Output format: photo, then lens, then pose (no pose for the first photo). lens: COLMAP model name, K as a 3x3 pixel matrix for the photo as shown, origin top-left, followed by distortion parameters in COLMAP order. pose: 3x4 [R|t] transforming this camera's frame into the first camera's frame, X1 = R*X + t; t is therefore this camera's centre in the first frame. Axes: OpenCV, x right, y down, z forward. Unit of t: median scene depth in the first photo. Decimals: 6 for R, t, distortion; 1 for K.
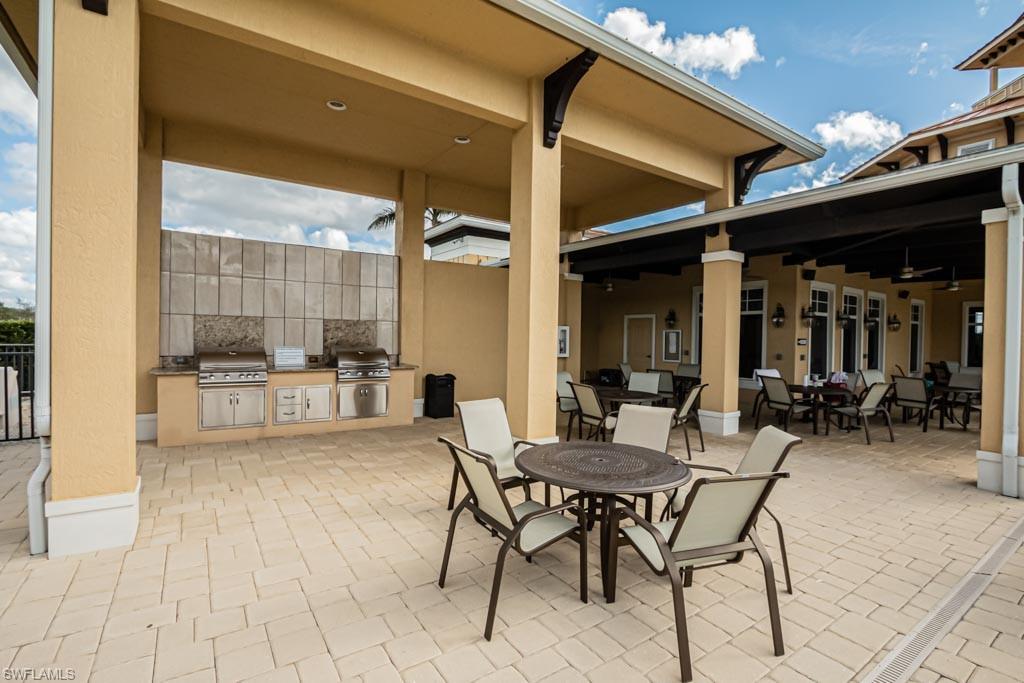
lens RADIAL K [[471.7, 0, 510.9], [0, 471.7, 343.4], [0, 0, 1]] dist [-0.000921, -0.000016]
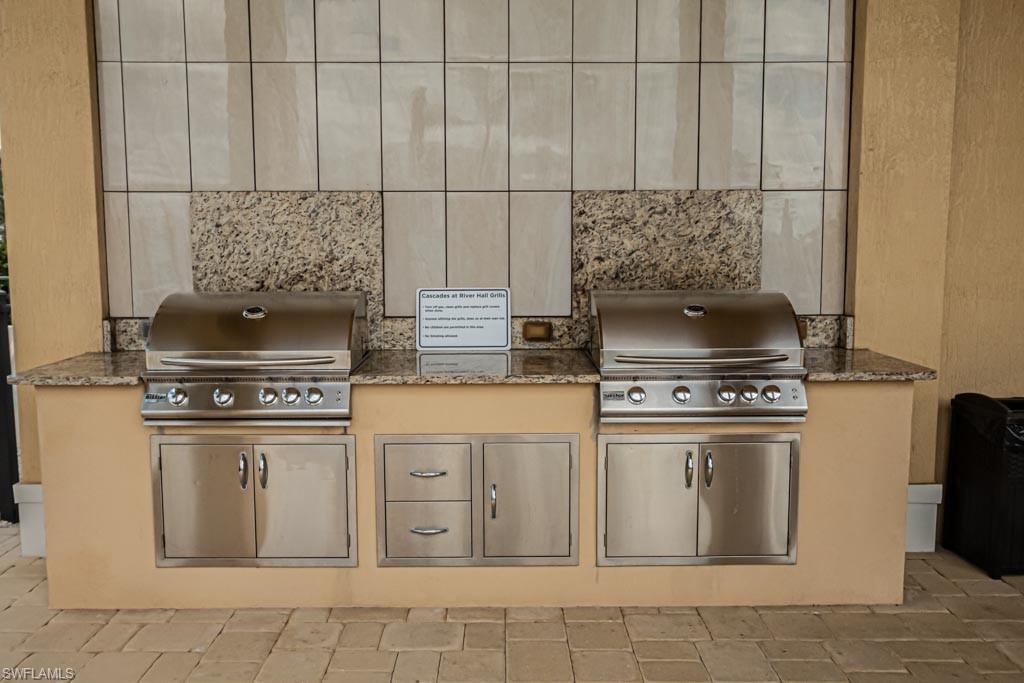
lens RADIAL K [[815.3, 0, 508.0], [0, 815.3, 343.5], [0, 0, 1]] dist [0.033573, -0.000127]
pose [[0.825755, 0.043497, -0.562349, -0.149465], [0.010101, 0.995722, 0.091850, -0.005118], [0.563938, -0.081526, 0.821783, 0.573013]]
